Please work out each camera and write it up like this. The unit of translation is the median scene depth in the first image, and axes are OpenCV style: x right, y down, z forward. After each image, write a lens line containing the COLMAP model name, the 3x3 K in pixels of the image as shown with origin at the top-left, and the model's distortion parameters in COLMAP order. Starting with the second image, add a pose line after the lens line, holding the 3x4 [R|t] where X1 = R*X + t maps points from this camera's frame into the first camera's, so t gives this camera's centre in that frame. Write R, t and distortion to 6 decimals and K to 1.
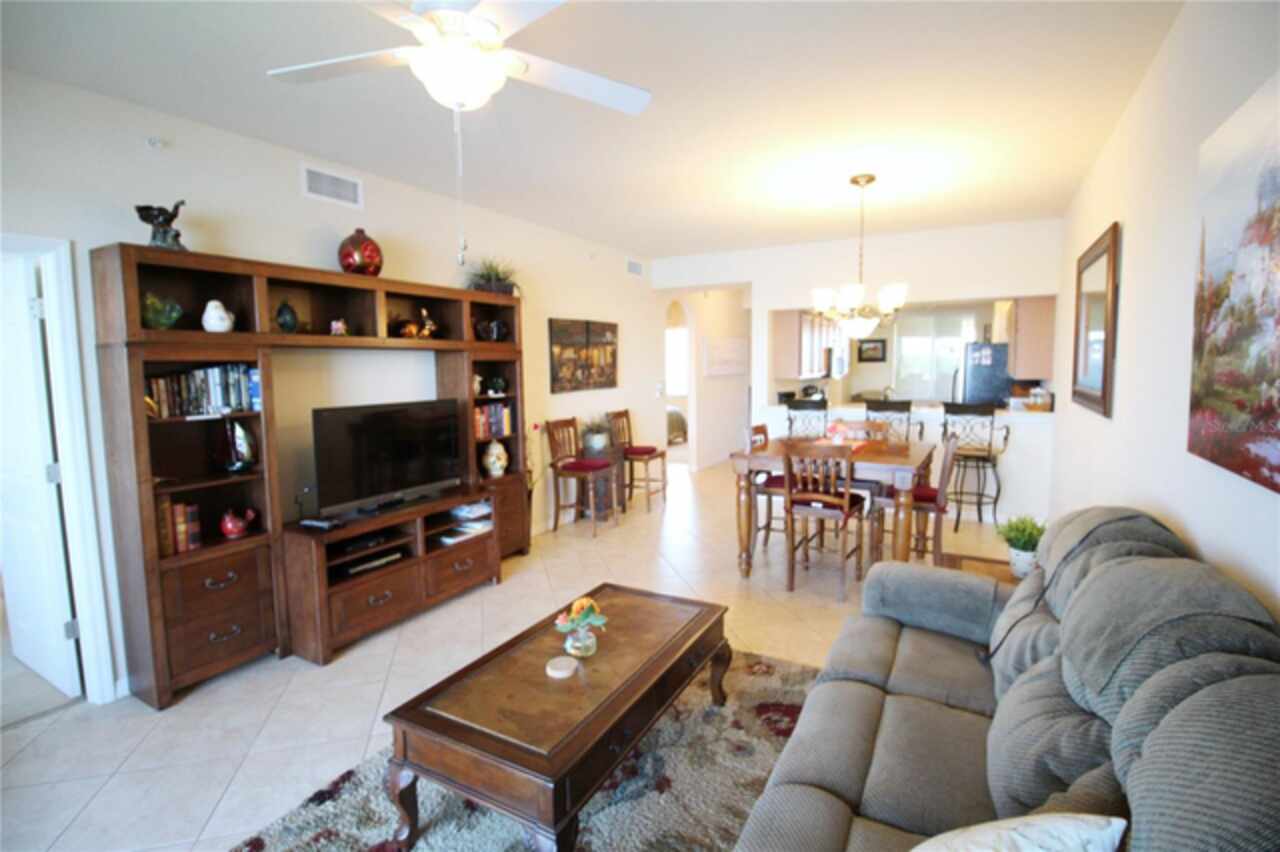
lens RADIAL K [[600.9, 0, 639.9], [0, 600.9, 421.3], [0, 0, 1]] dist [0.000355, 0.000037]
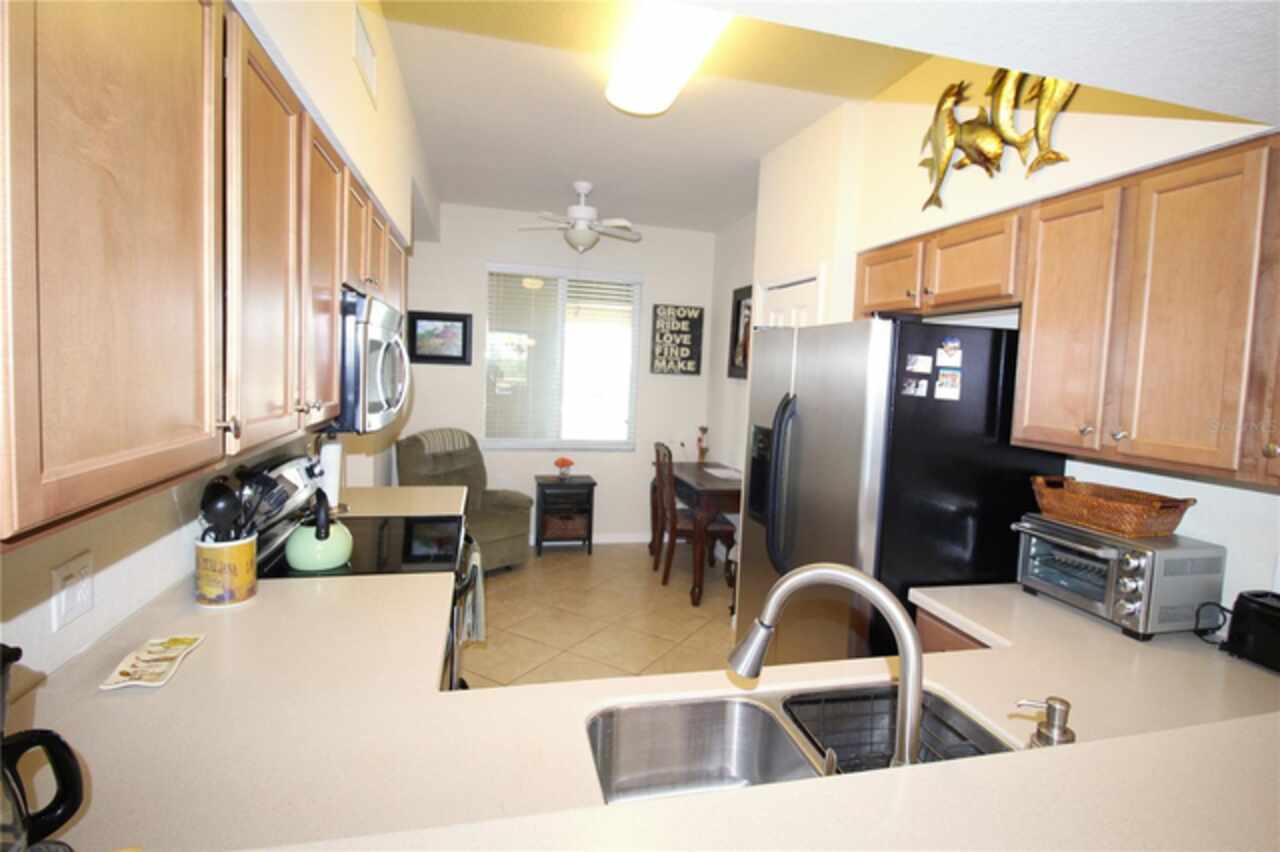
lens RADIAL K [[645.1, 0, 646.7], [0, 645.1, 416.7], [0, 0, 1]] dist [0.007314, 0.000351]
pose [[0.729314, -0.007307, 0.684140, 0.177331], [0.017209, 0.999823, -0.007667, -0.055685], [-0.683963, 0.017365, 0.729310, 0.563929]]
